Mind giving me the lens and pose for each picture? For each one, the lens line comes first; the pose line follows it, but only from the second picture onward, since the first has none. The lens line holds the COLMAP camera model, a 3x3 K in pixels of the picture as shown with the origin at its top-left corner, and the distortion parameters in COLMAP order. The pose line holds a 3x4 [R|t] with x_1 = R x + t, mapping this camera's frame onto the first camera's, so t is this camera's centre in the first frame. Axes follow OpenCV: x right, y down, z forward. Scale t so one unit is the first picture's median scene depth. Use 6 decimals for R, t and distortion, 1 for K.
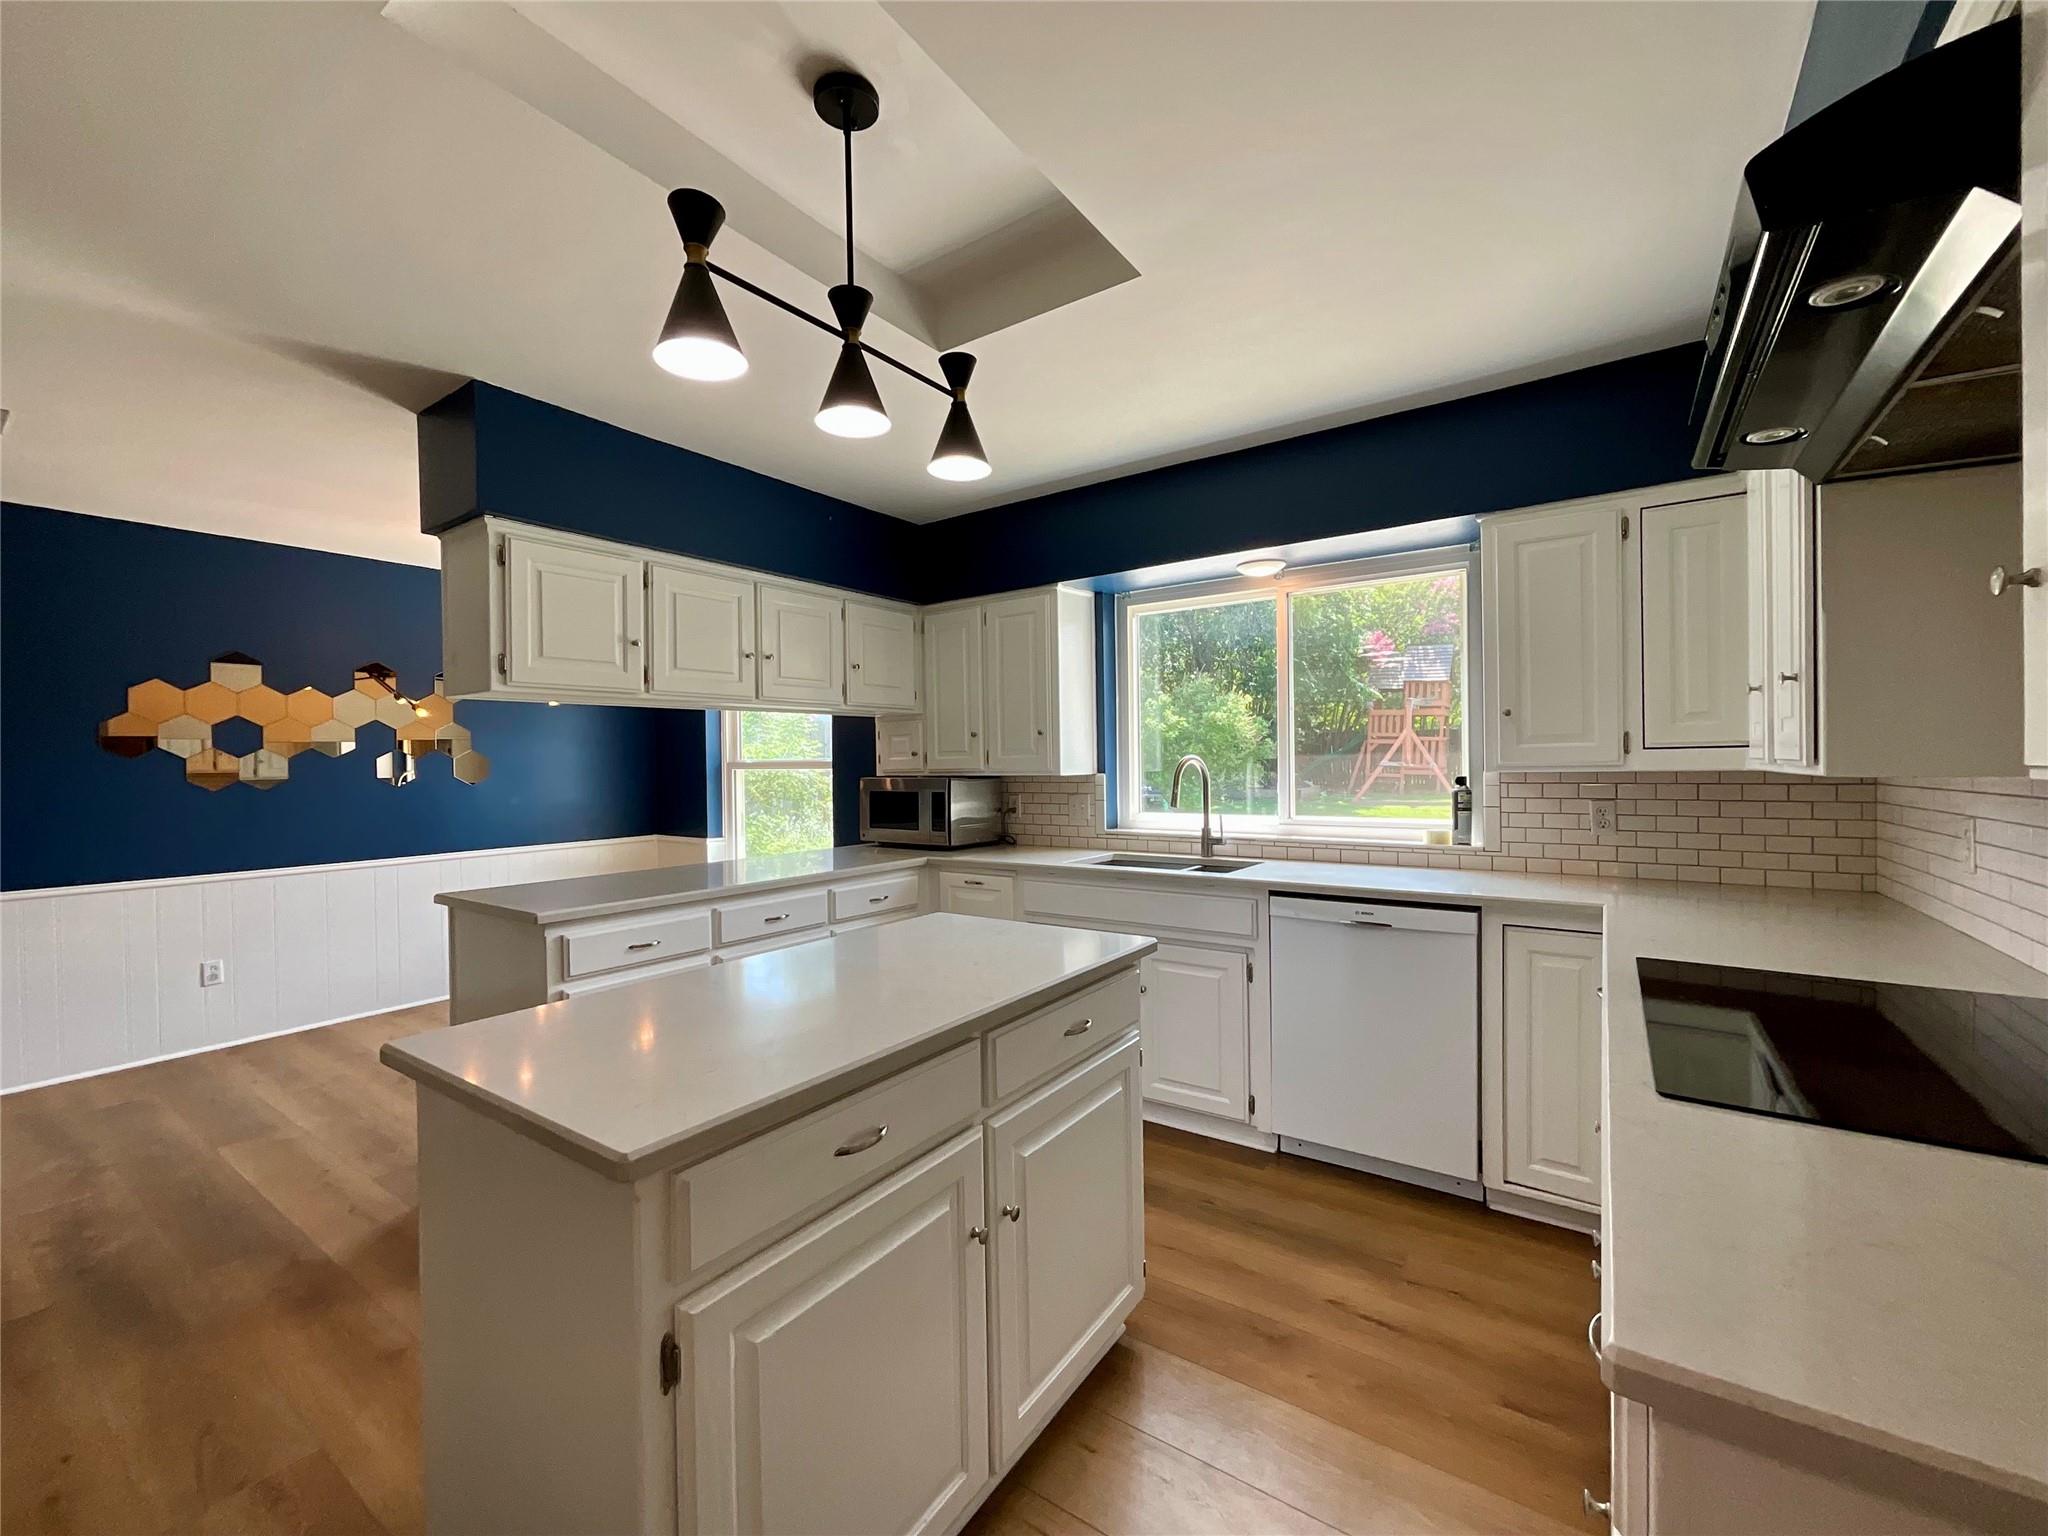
lens RADIAL K [[832.0, 0, 1024.7], [0, 832.0, 764.6], [0, 0, 1]] dist [0.003131, 0.000209]
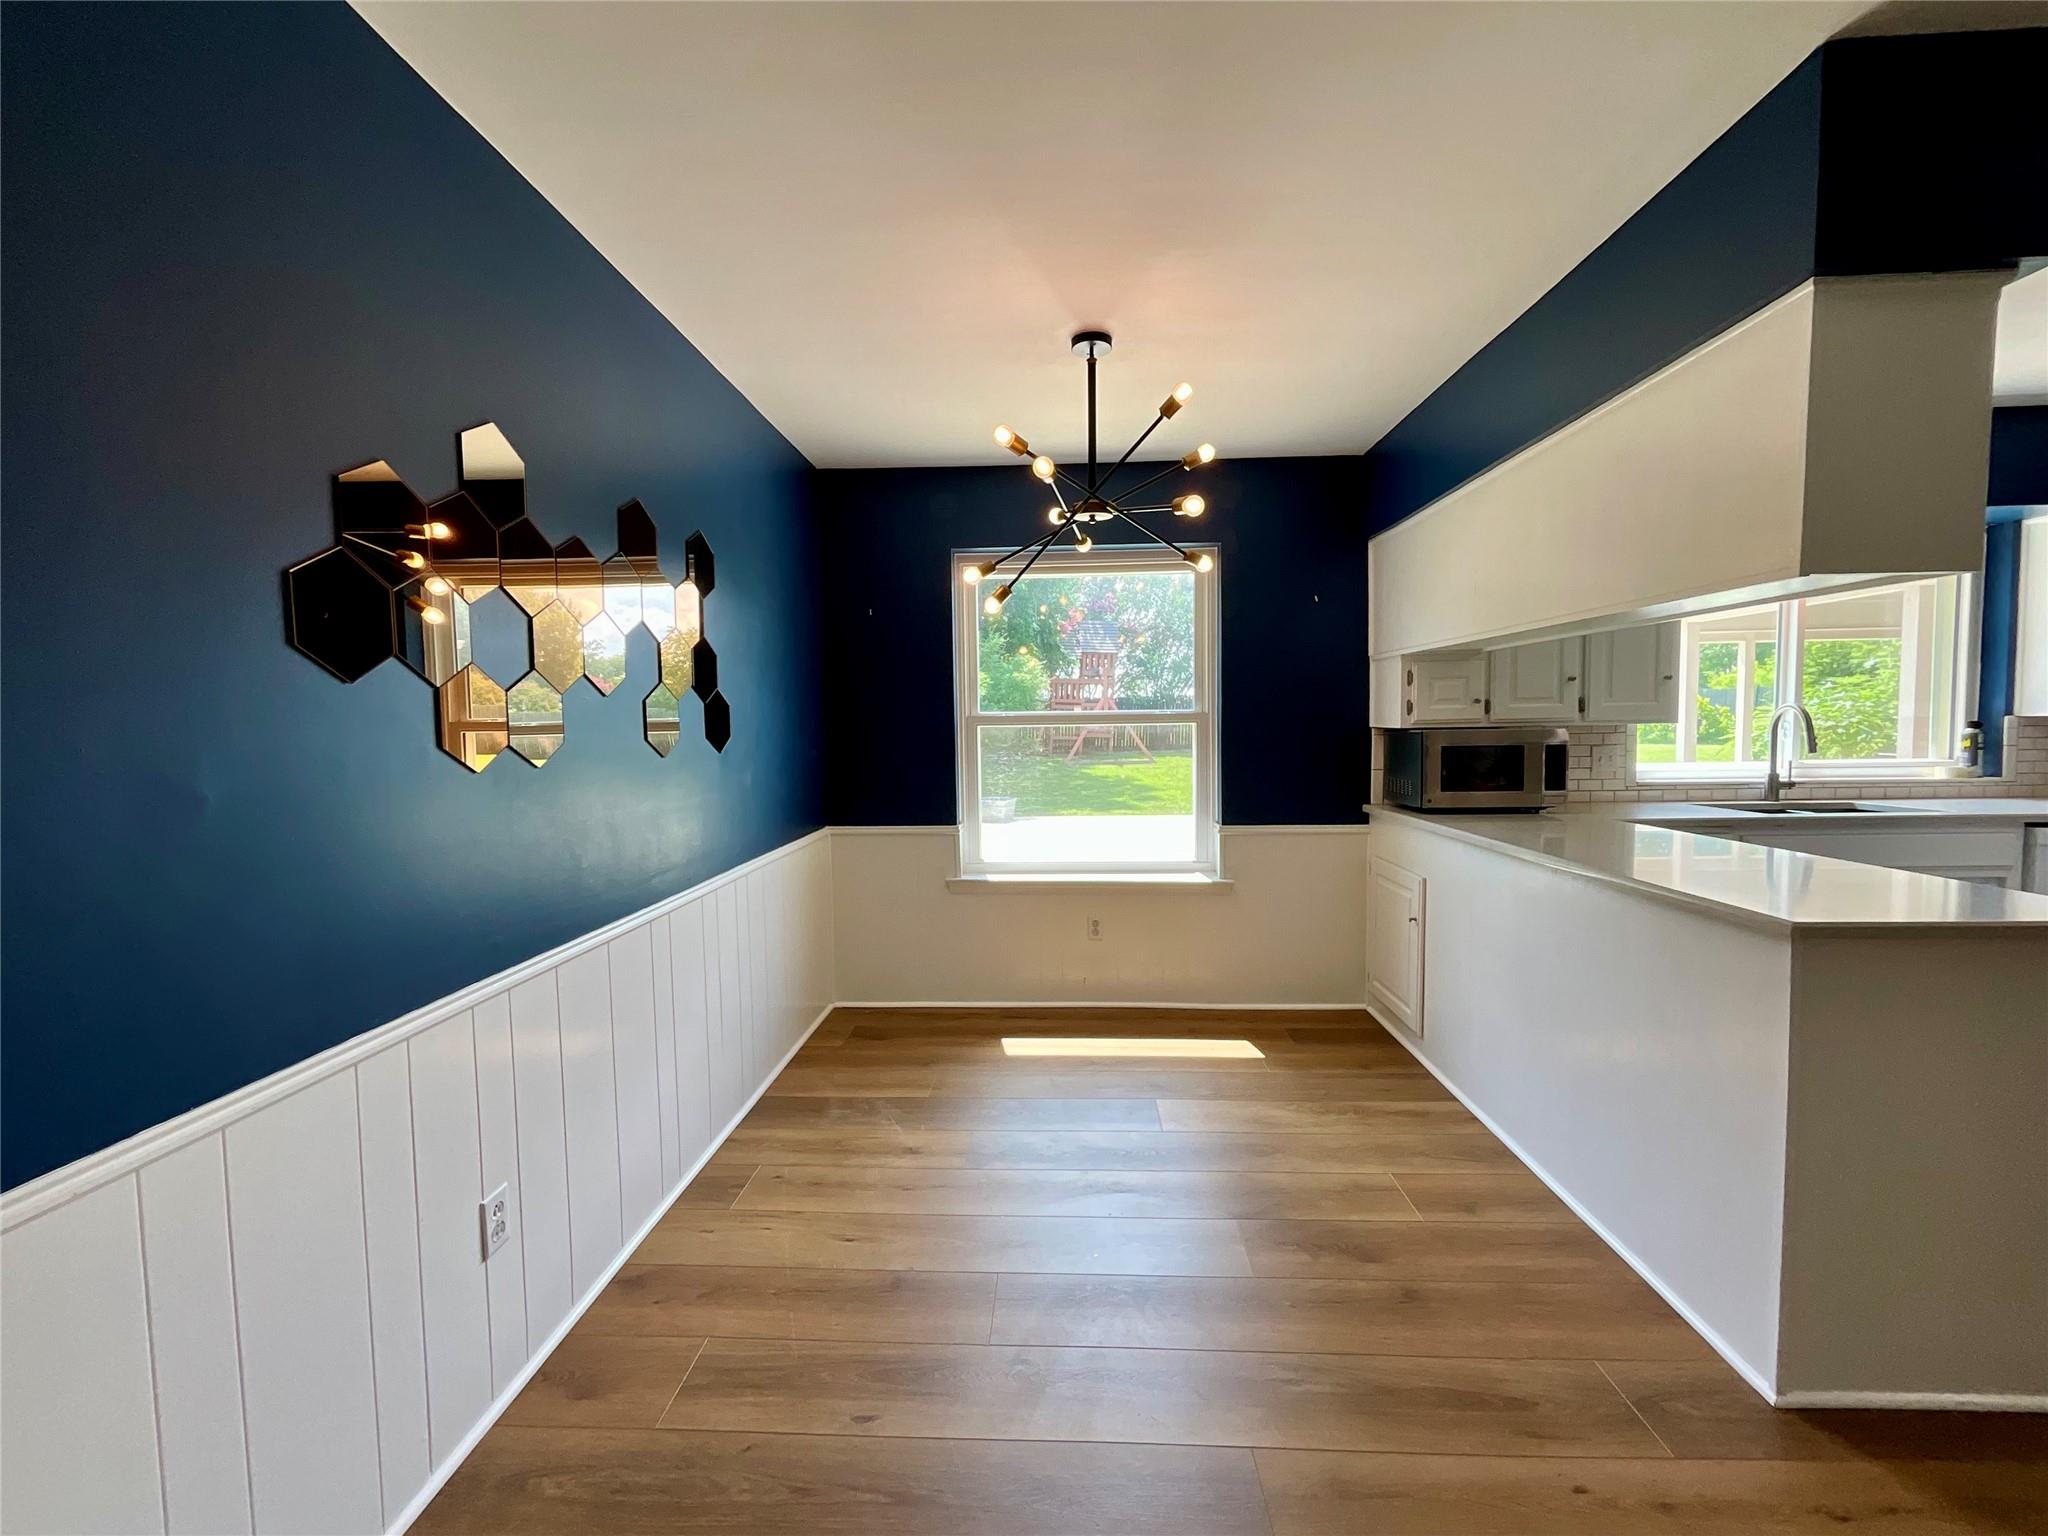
lens RADIAL K [[832.0, 0, 1027.3], [0, 832.0, 775.5], [0, 0, 1]] dist [0.003131, 0.000209]
pose [[0.846518, -0.034016, 0.531273, -0.987648], [0.006497, 0.998542, 0.053583, 0.014661], [-0.532321, -0.041907, 0.845505, 0.544094]]
